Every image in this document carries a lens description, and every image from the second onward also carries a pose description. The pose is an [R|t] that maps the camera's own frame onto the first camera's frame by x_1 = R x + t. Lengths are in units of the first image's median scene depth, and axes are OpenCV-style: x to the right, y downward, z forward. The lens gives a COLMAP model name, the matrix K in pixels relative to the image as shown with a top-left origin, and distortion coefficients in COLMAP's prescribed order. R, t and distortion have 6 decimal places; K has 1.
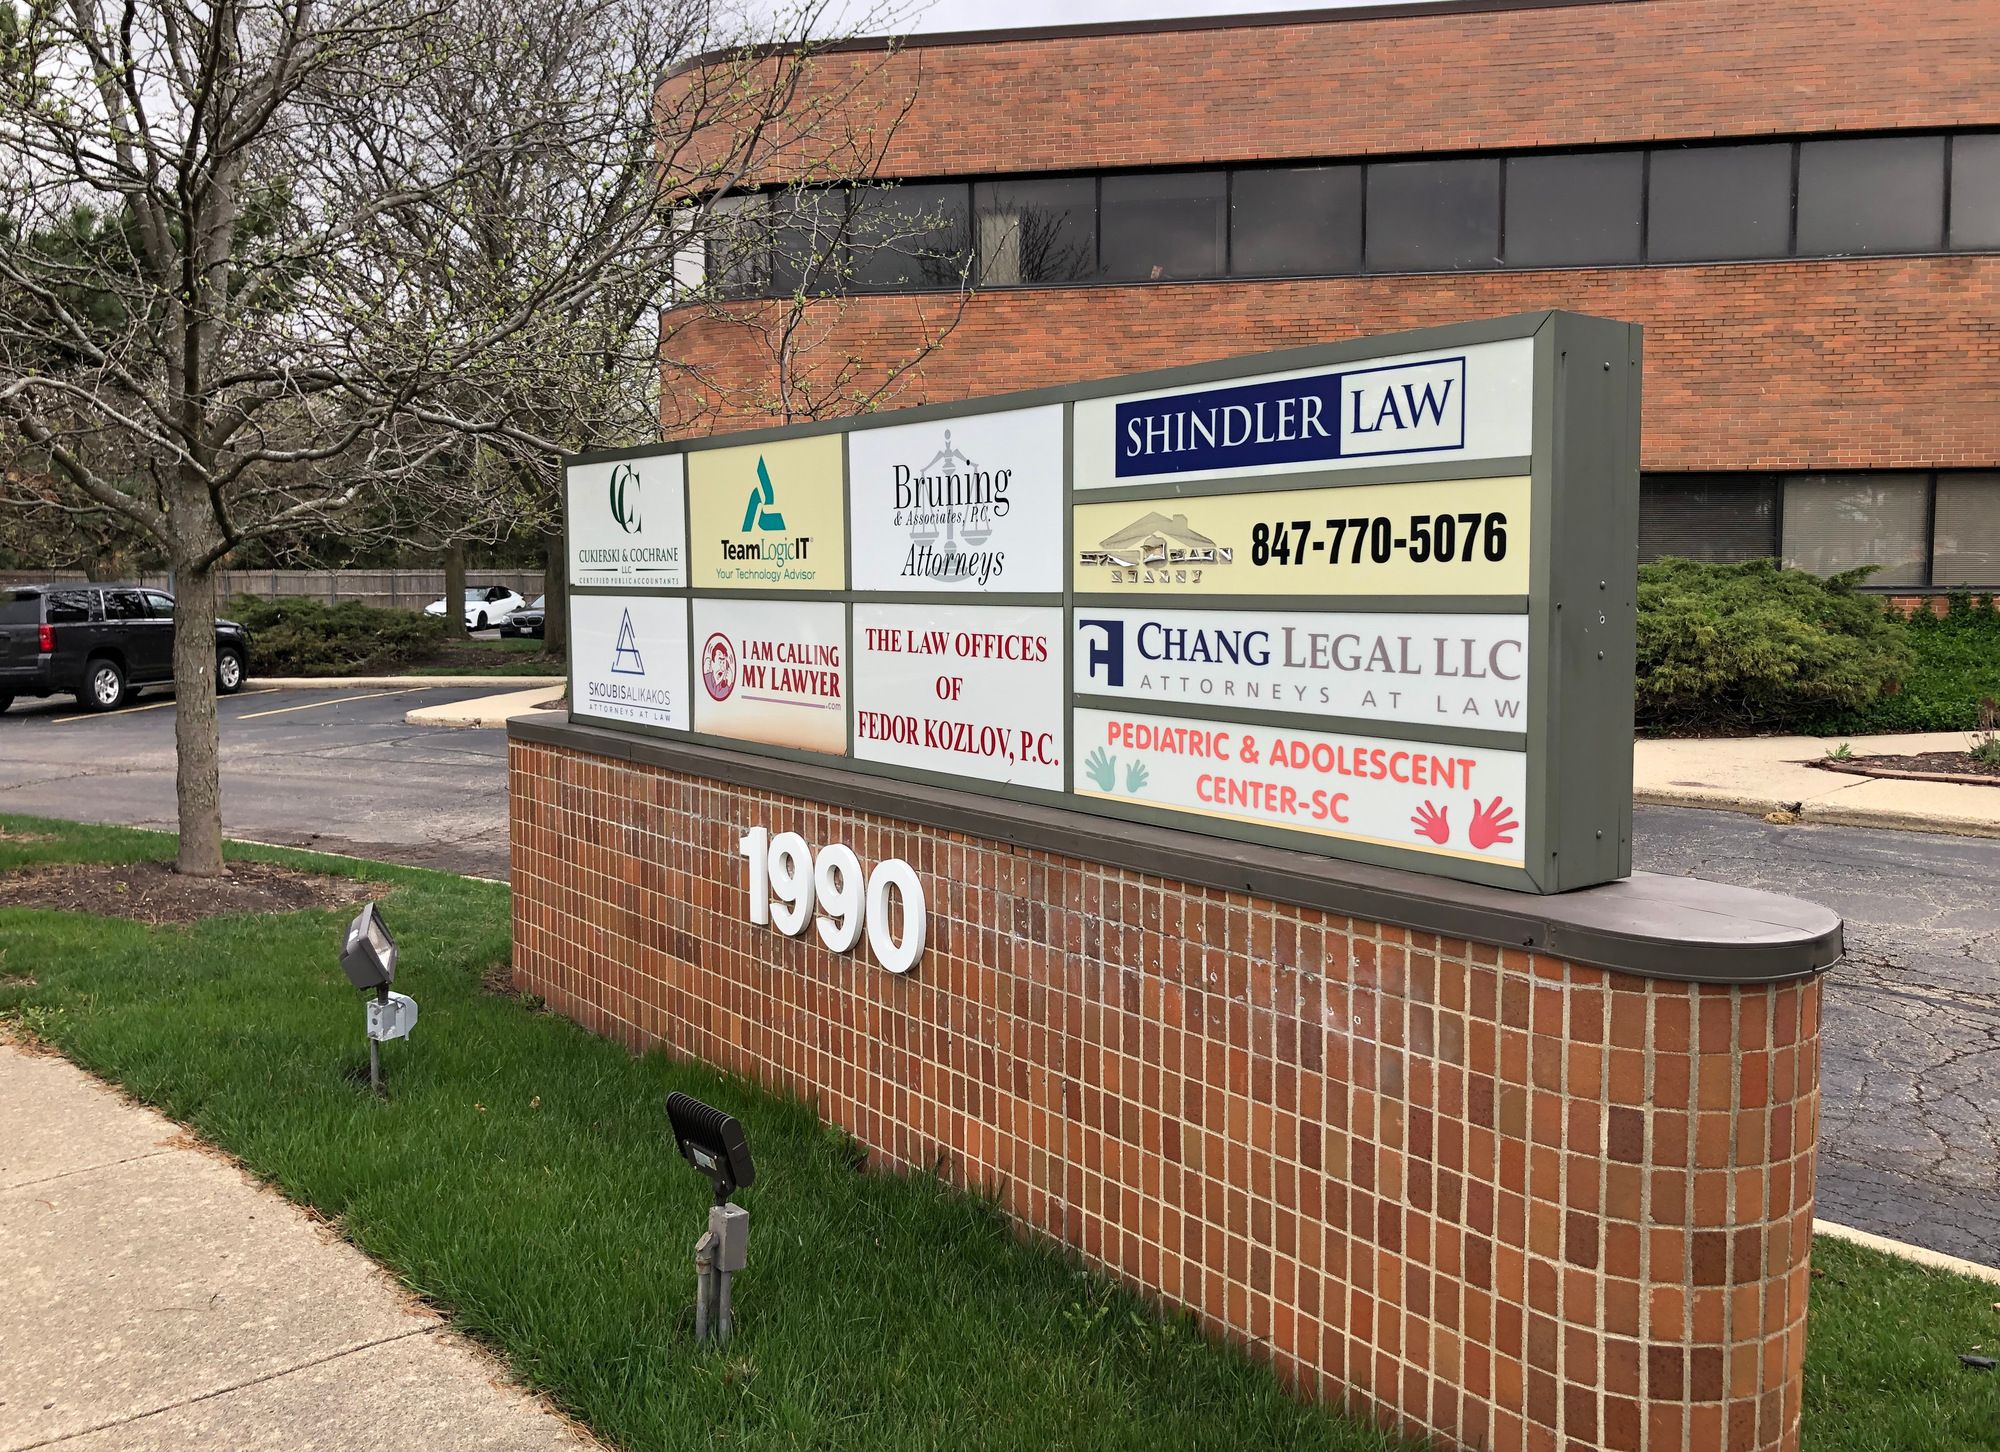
lens RADIAL K [[1613.8, 0, 990.1], [0, 1613.8, 707.2], [0, 0, 1]] dist [-0.004156, -0.007816]
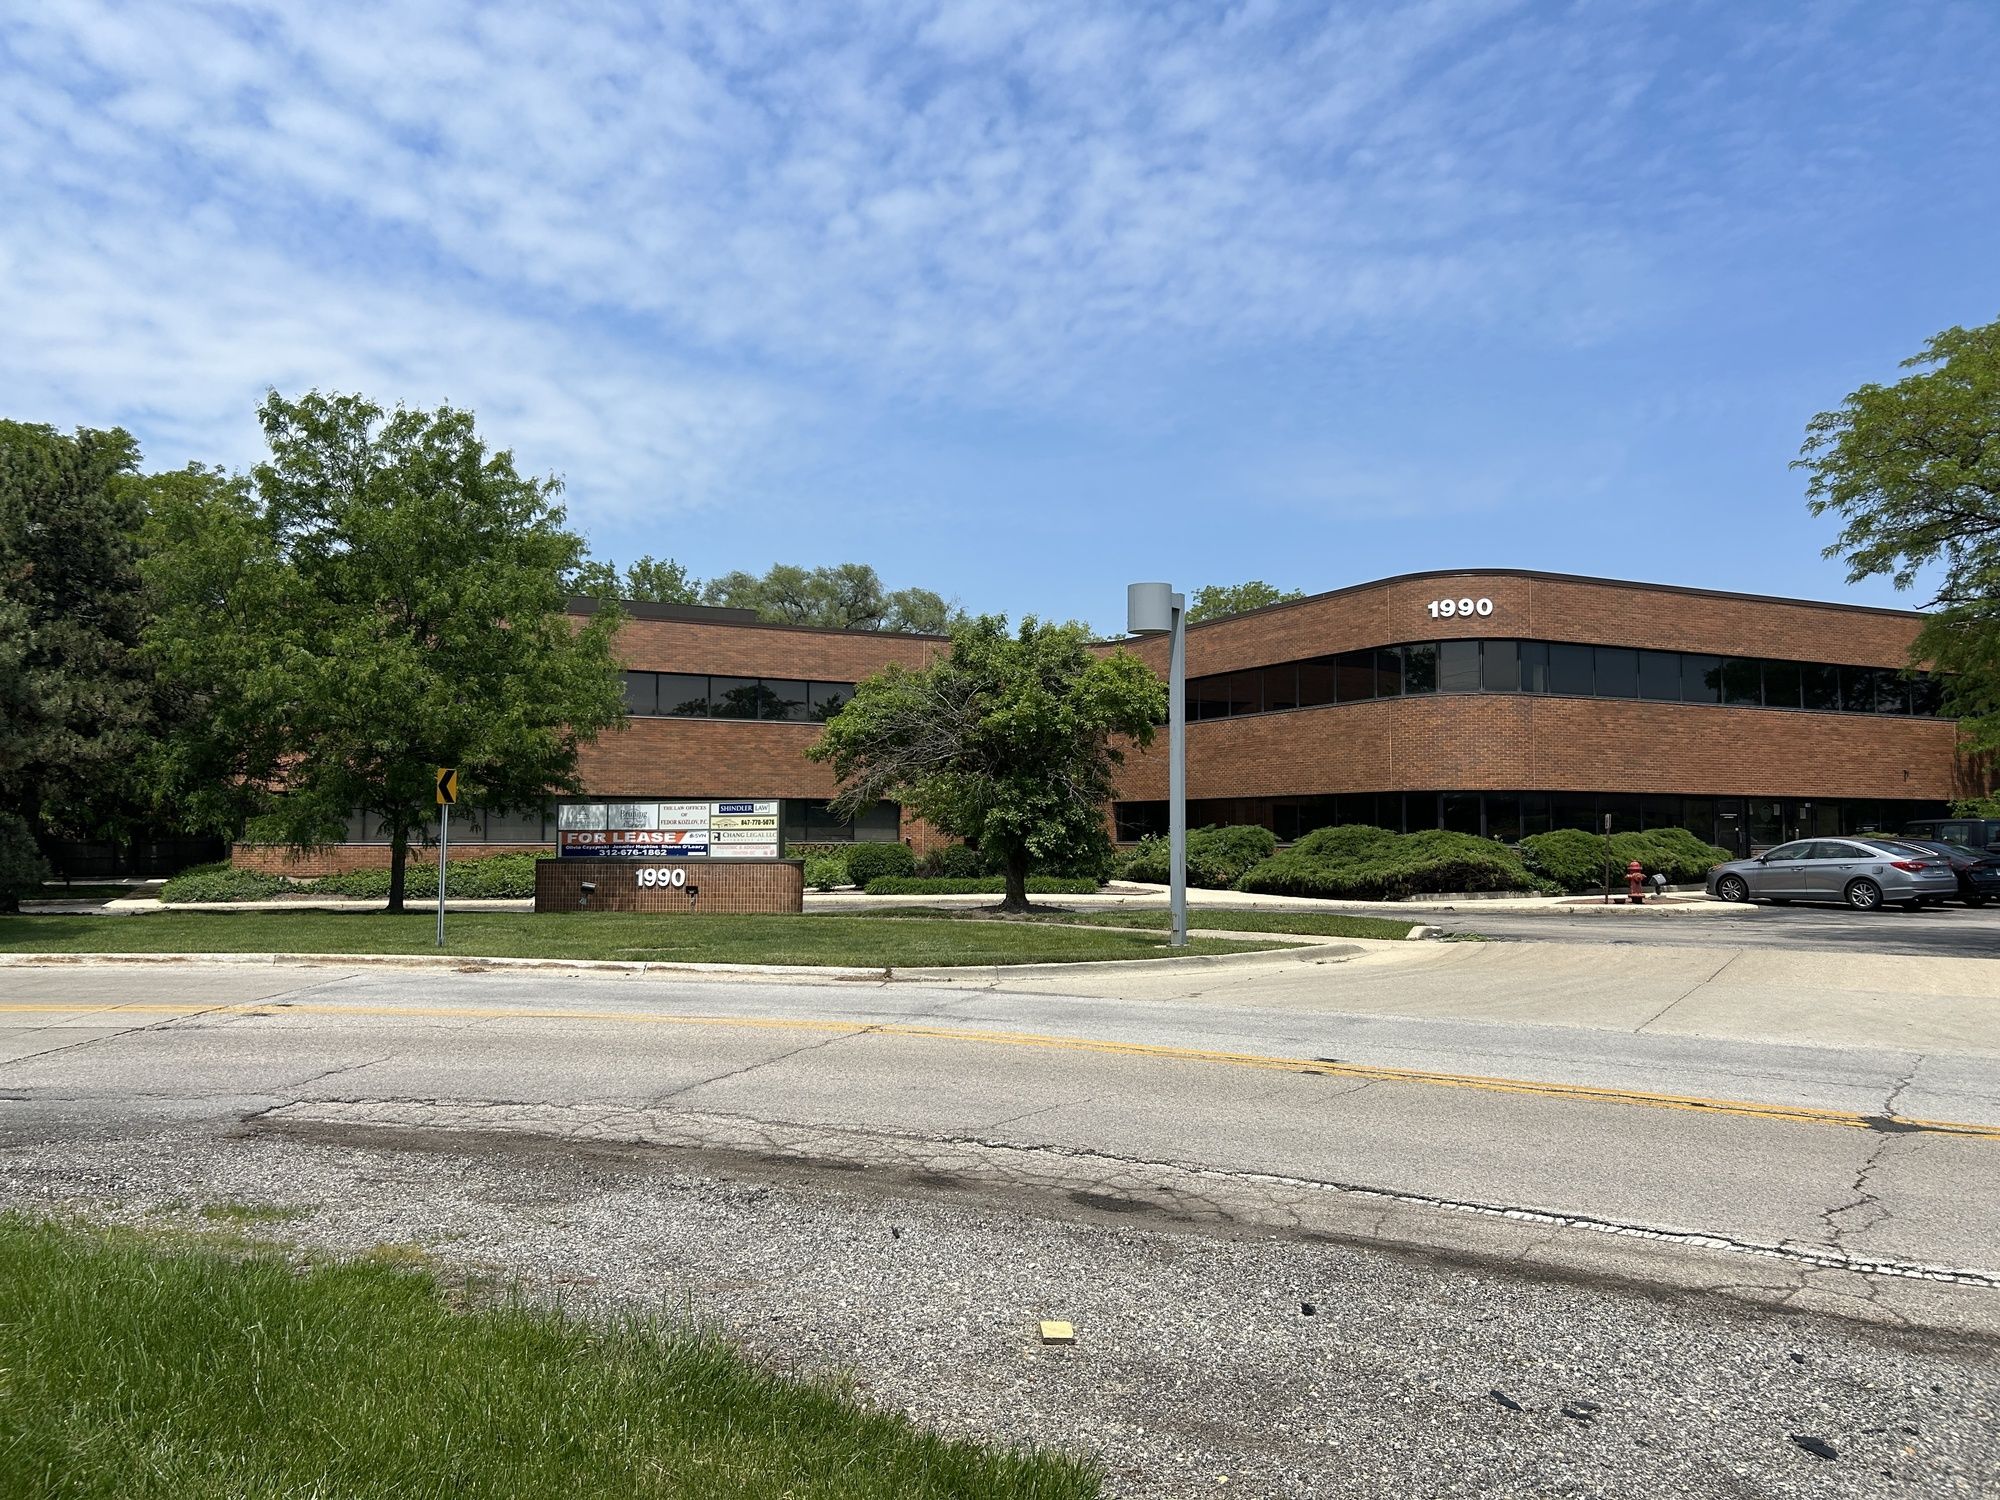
lens RADIAL K [[1491.8, 0, 996.5], [0, 1491.8, 743.5], [0, 0, 1]] dist [0.008669, 0.000831]
pose [[0.790087, 0.045853, 0.611277, -3.423957], [0.049591, 0.989149, -0.138295, 0.606751], [-0.610985, 0.139579, 0.779240, -5.693209]]
